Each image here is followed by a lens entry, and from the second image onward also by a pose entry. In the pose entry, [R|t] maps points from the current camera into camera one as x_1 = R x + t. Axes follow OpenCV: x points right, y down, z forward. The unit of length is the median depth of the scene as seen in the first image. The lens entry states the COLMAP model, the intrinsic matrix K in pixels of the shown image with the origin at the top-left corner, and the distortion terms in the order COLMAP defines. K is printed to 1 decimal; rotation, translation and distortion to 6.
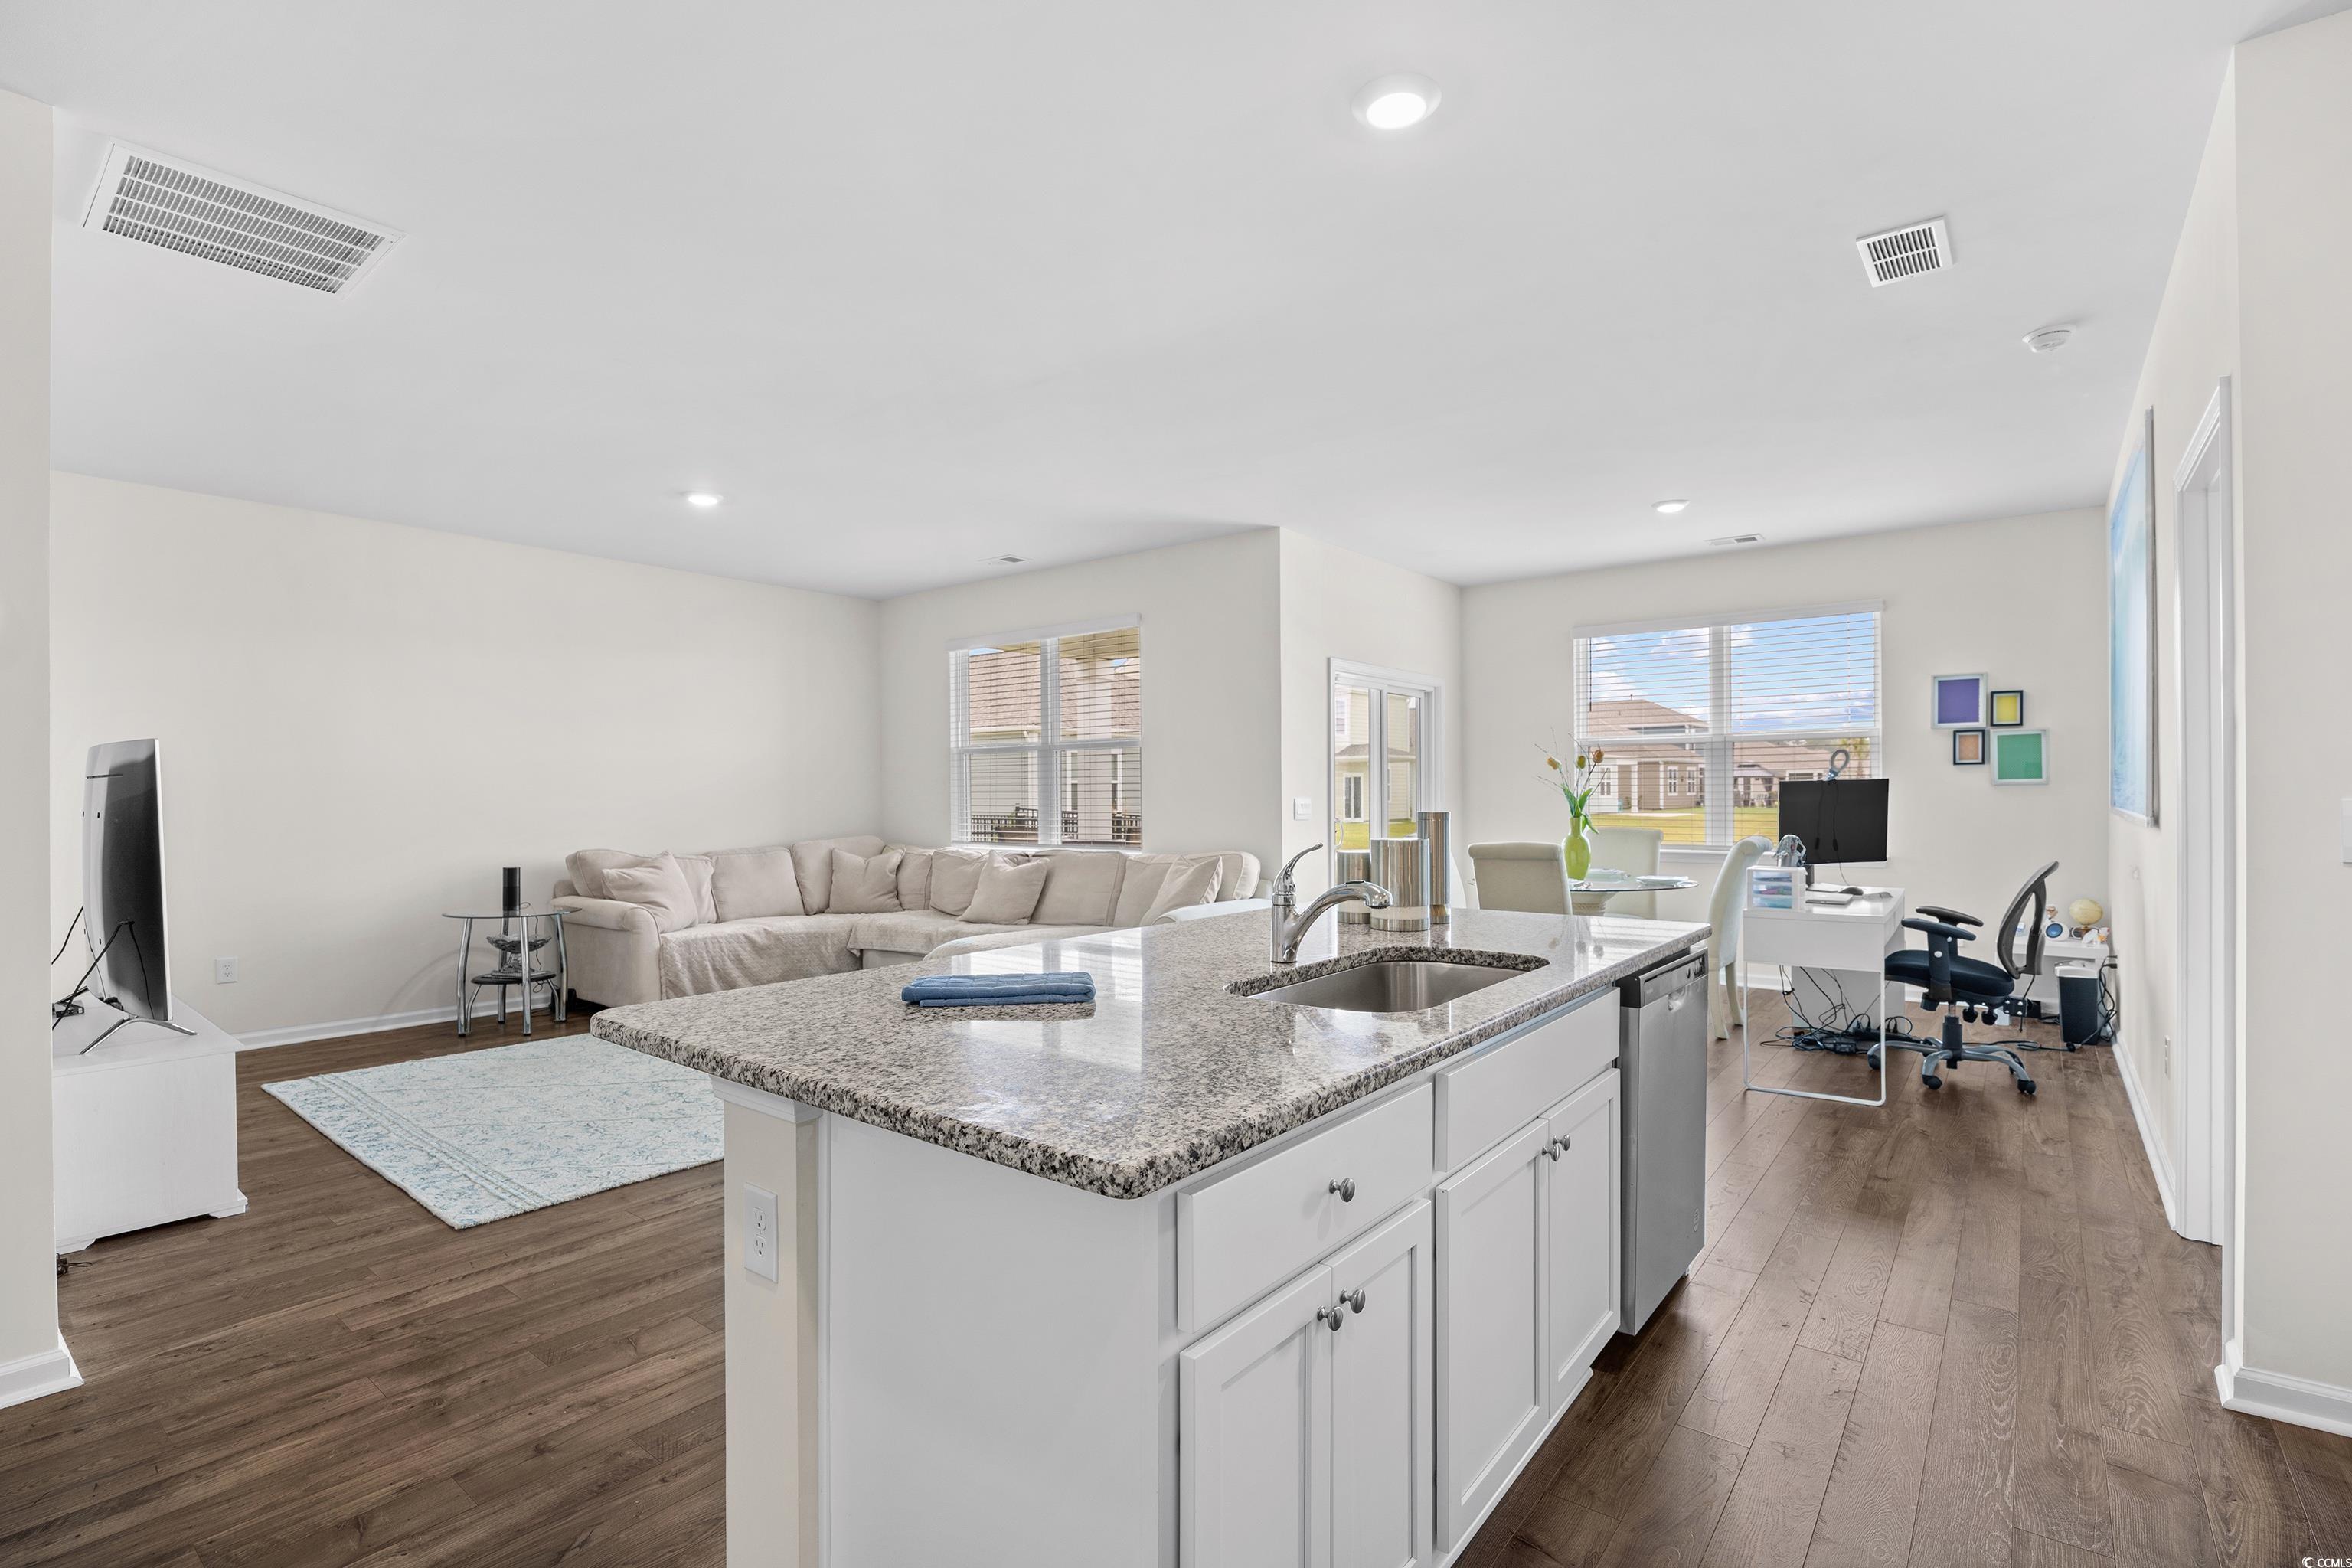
lens RADIAL K [[1056.7, 0, 1176.0], [0, 1056.7, 784.0], [0, 0, 1]] dist [-0.000205, -0.000164]
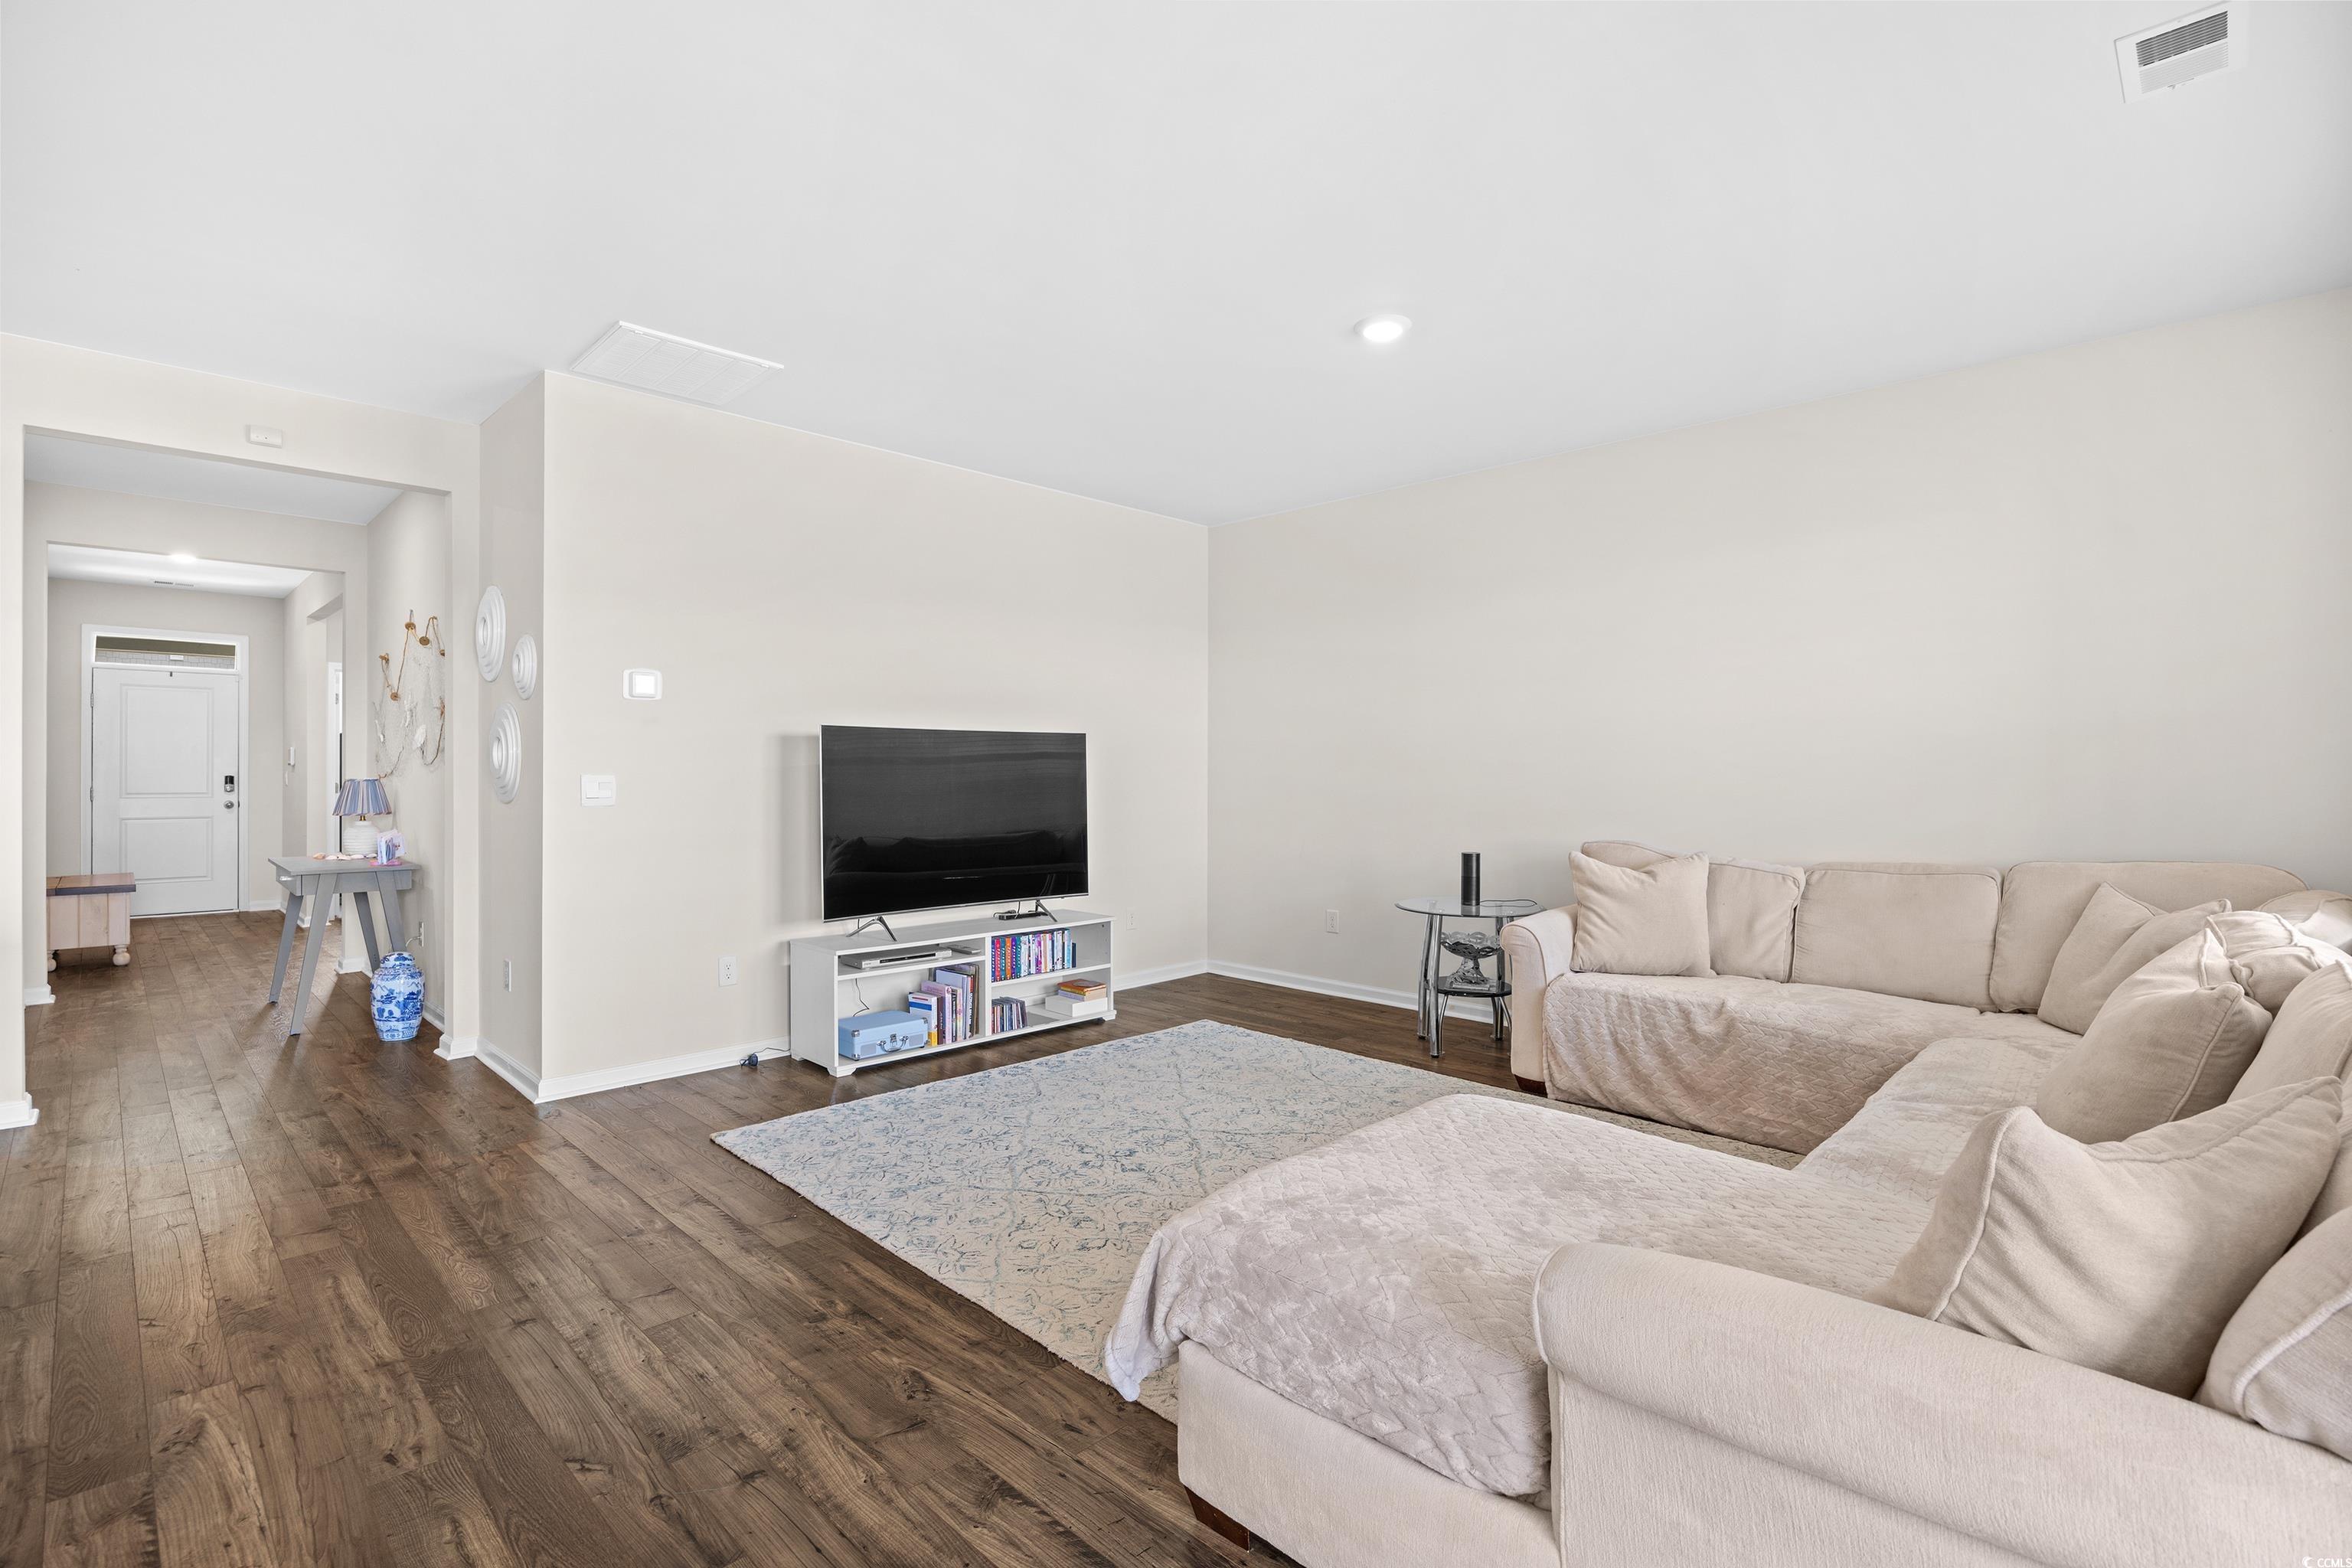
lens RADIAL K [[1056.7, 0, 1176.0], [0, 1056.7, 784.0], [0, 0, 1]] dist [-0.000205, -0.000164]
pose [[-0.128046, 0.005581, -0.991753, 0.343081], [0.014289, 0.999891, 0.003782, 0.028935], [0.991665, -0.013687, -0.128111, 1.394069]]
